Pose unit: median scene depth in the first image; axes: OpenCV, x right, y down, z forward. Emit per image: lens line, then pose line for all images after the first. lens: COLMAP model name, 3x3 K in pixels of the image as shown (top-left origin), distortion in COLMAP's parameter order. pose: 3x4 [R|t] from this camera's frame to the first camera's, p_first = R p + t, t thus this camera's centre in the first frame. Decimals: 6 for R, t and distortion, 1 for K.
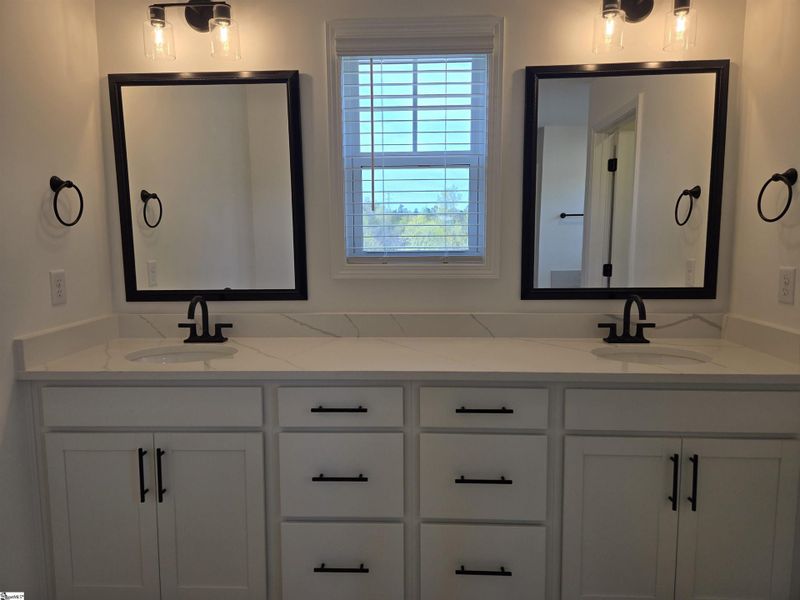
lens RADIAL K [[530.8, 0, 398.6], [0, 530.8, 296.0], [0, 0, 1]] dist [0.089173, -0.075201]
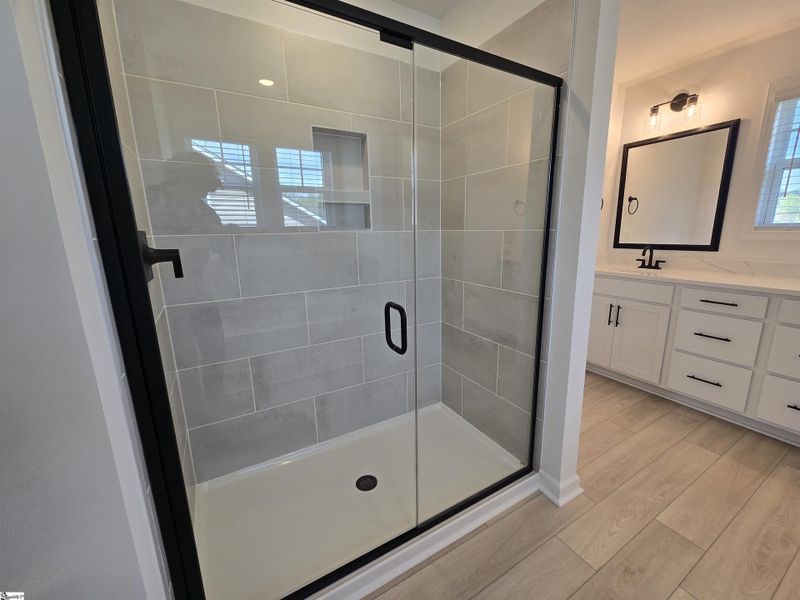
lens RADIAL K [[327.0, 0, 408.2], [0, 327.0, 299.6], [0, 0, 1]] dist [-0.000084, 0.000296]
pose [[0.539489, 0.173592, -0.823904, 0.207548], [-0.079263, 0.984642, 0.155557, 0.081280], [0.838253, -0.018616, 0.544963, -0.490246]]
